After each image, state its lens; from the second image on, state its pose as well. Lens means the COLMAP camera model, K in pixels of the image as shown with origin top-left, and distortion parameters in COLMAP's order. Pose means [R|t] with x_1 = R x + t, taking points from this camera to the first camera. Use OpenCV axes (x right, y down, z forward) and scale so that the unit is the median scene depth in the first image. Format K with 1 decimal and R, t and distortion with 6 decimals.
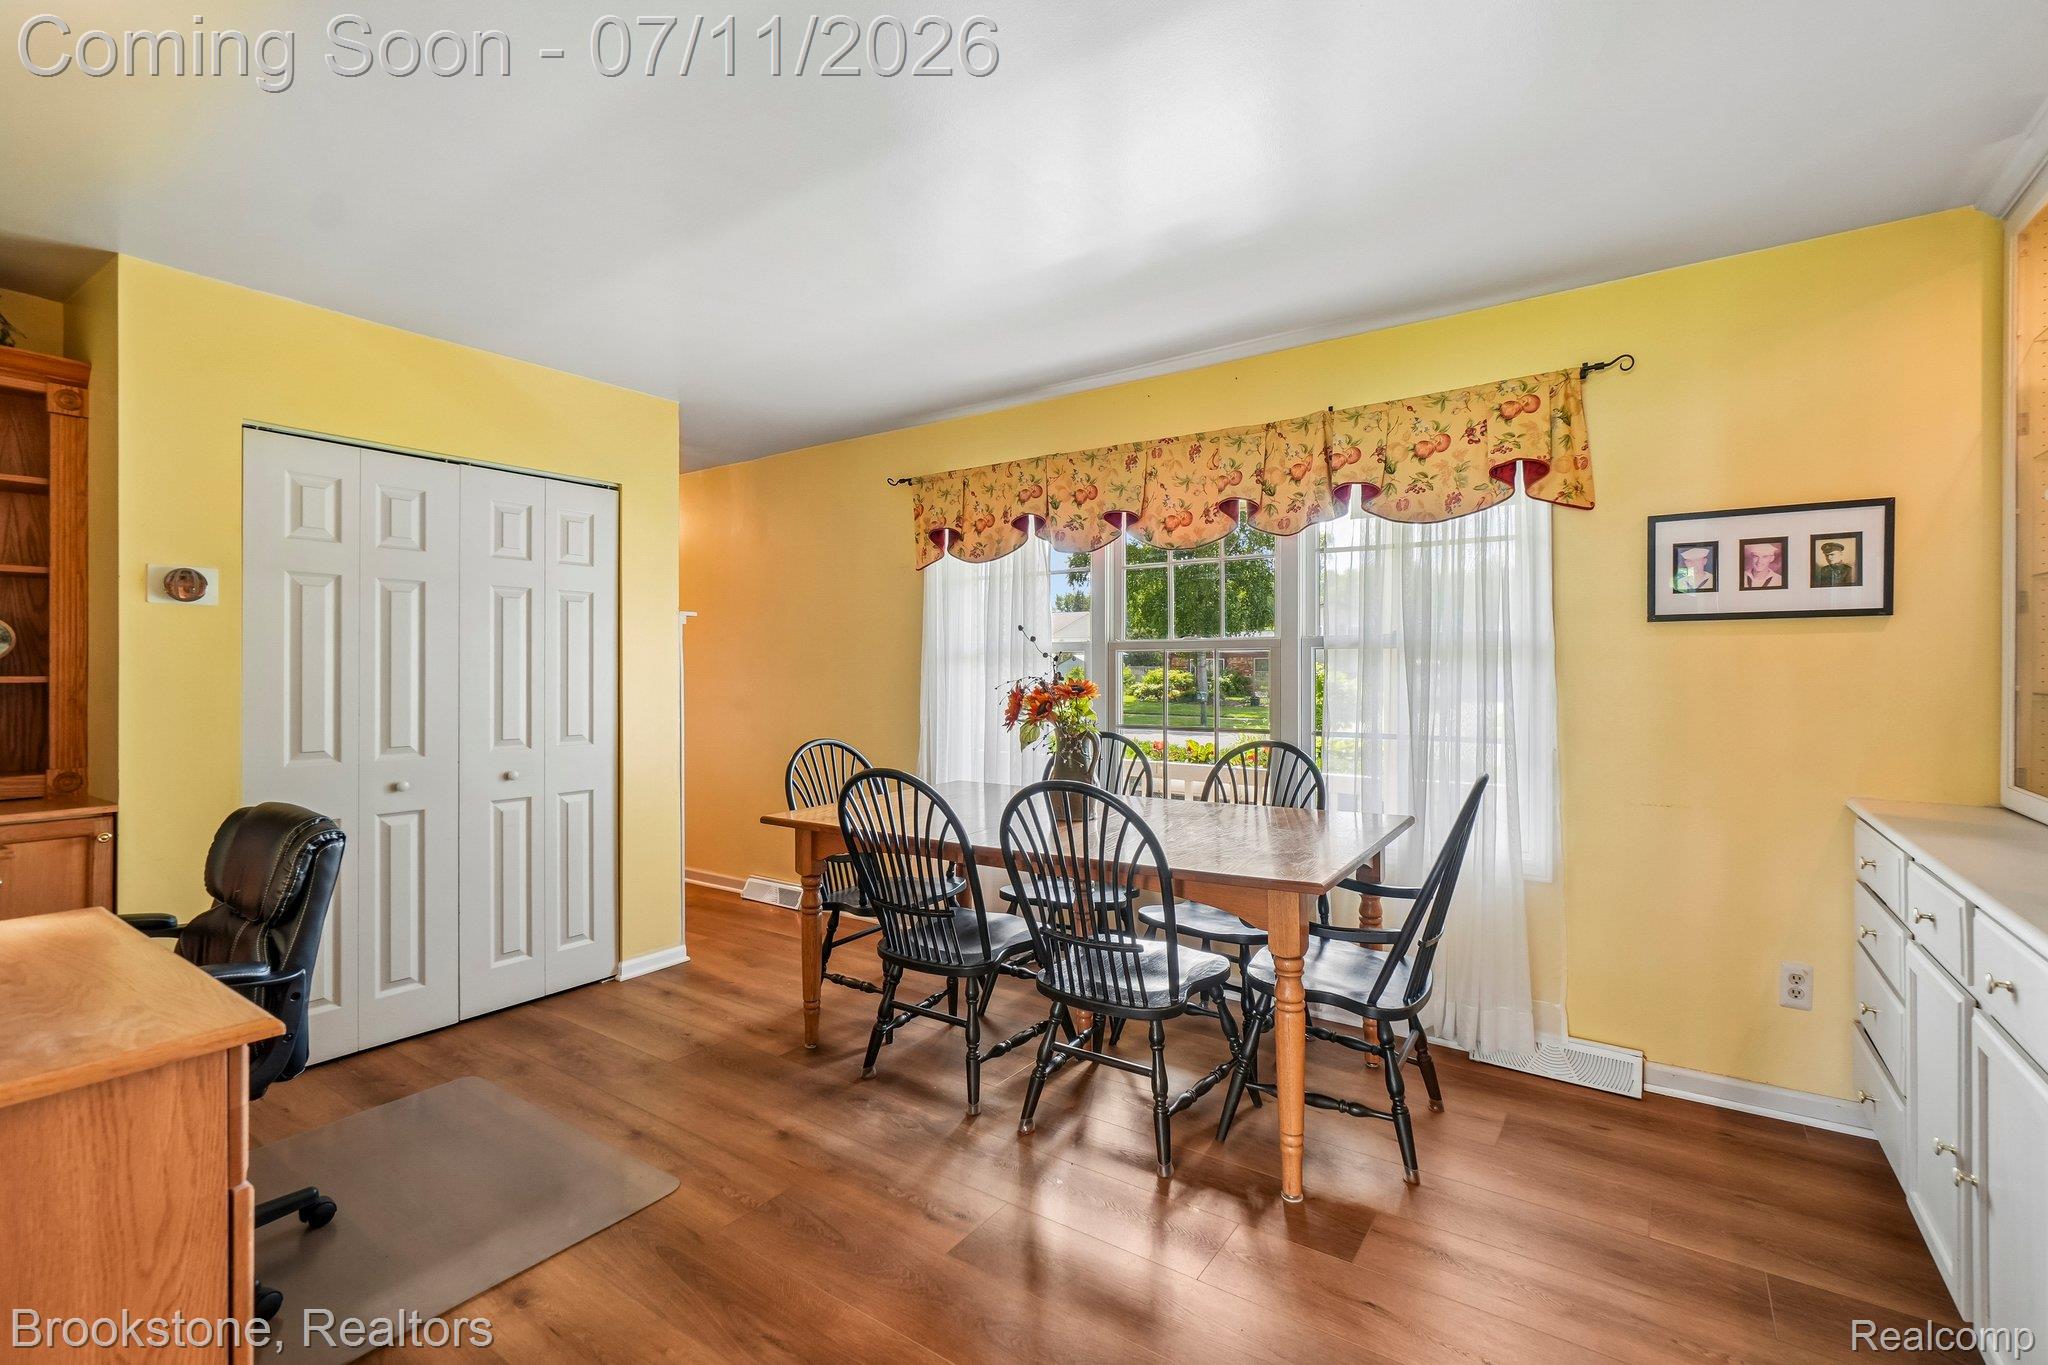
lens RADIAL K [[889.7, 0, 1025.7], [0, 889.7, 676.7], [0, 0, 1]] dist [-0.009203, 0.002836]
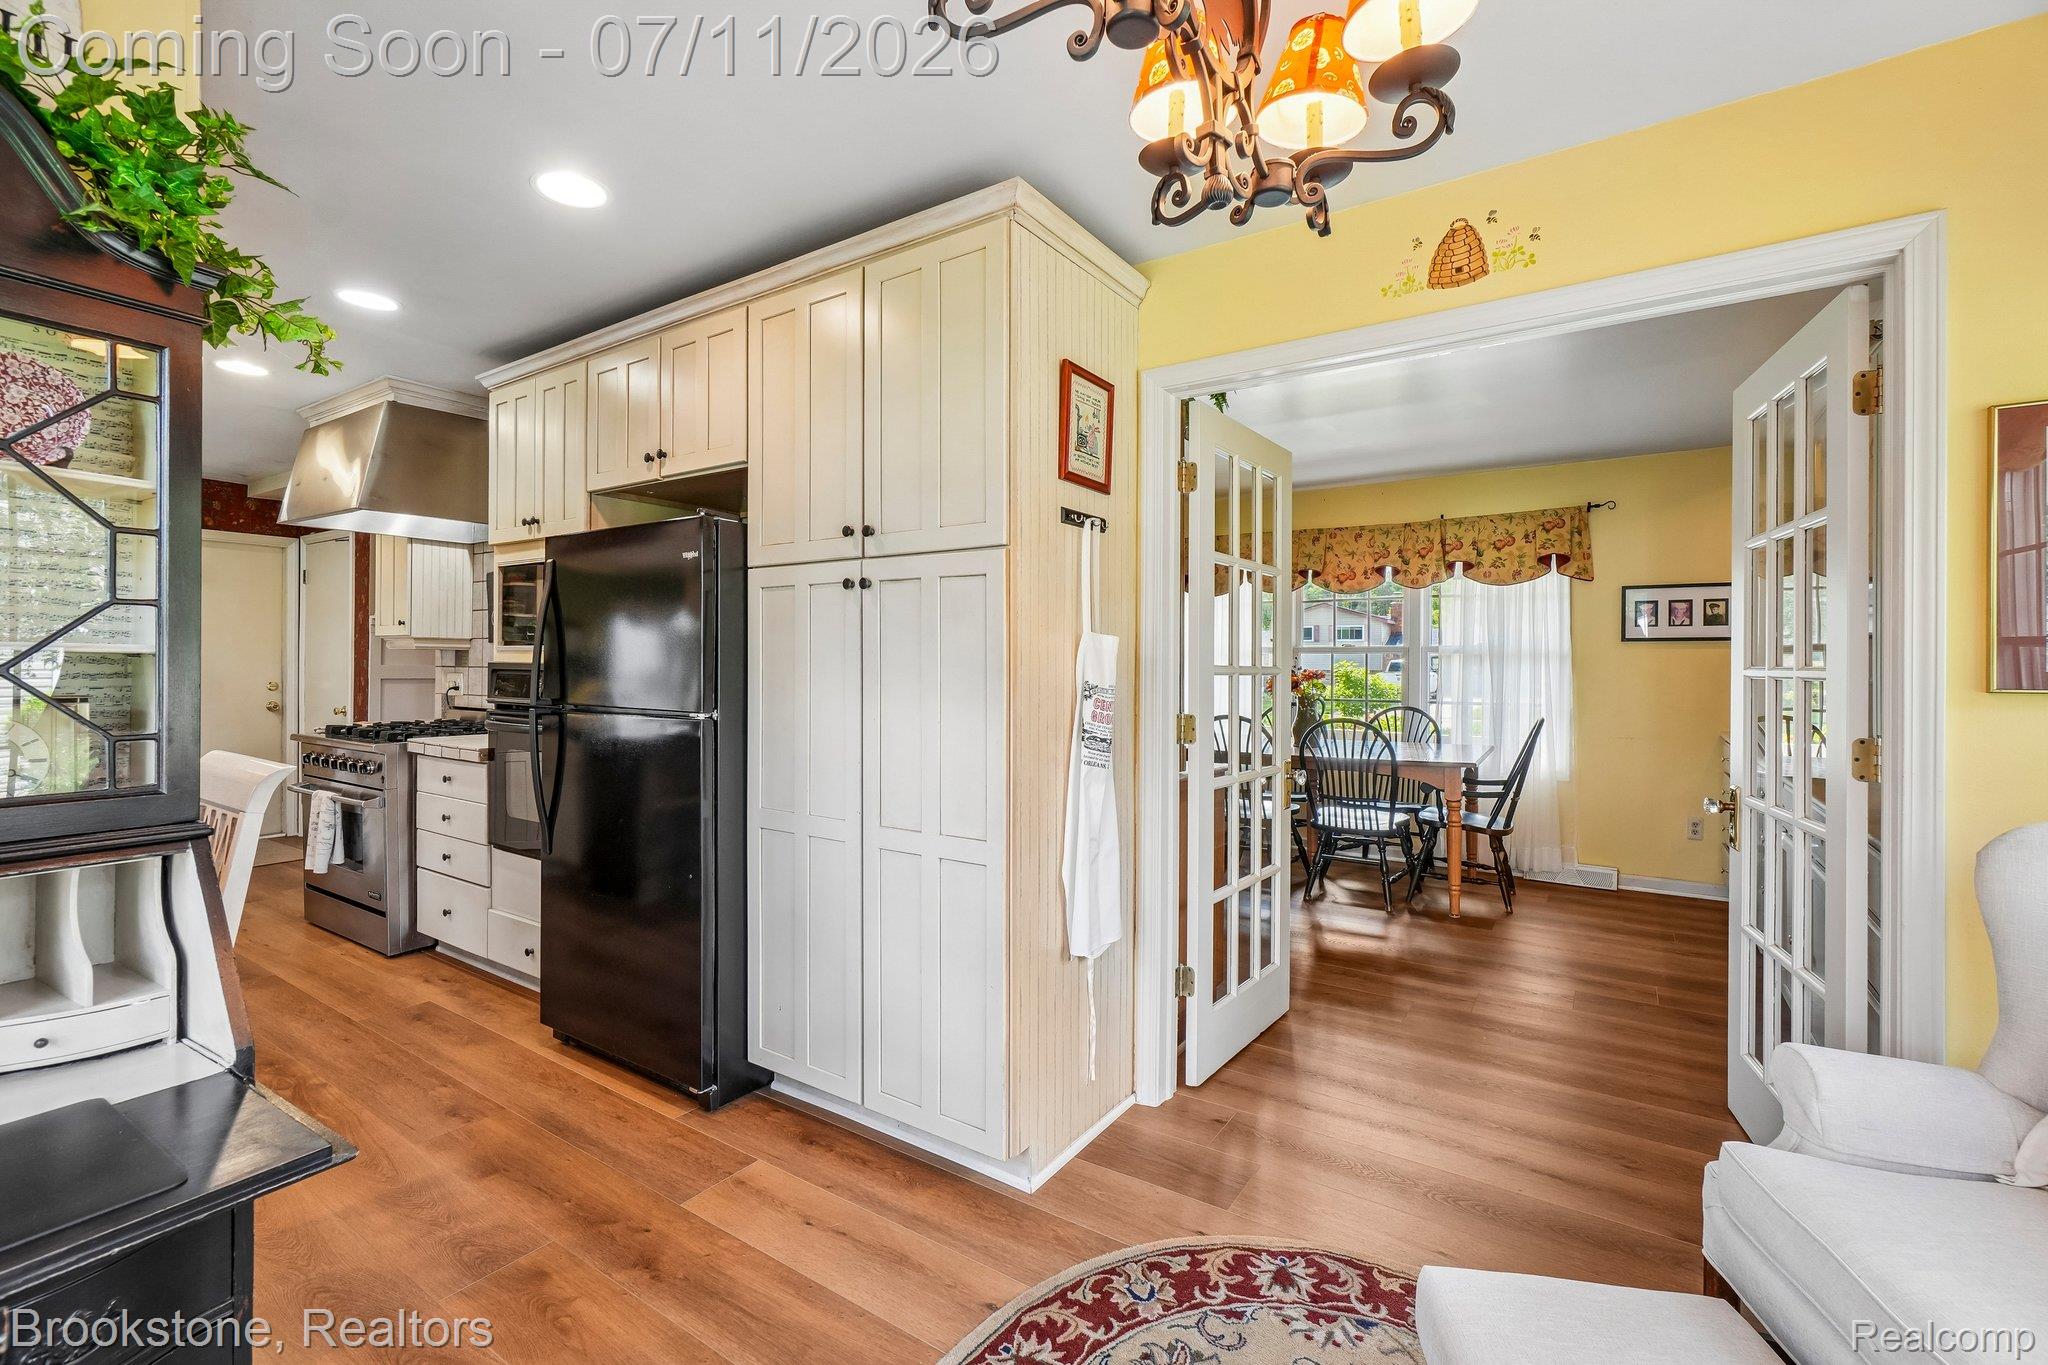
lens RADIAL K [[889.7, 0, 1022.3], [0, 889.7, 667.0], [0, 0, 1]] dist [-0.009203, 0.002836]
pose [[0.999887, 0.003823, 0.014572, -0.573849], [-0.003844, 0.999992, 0.001429, -0.005099], [-0.014567, -0.001485, 0.999893, -0.828858]]
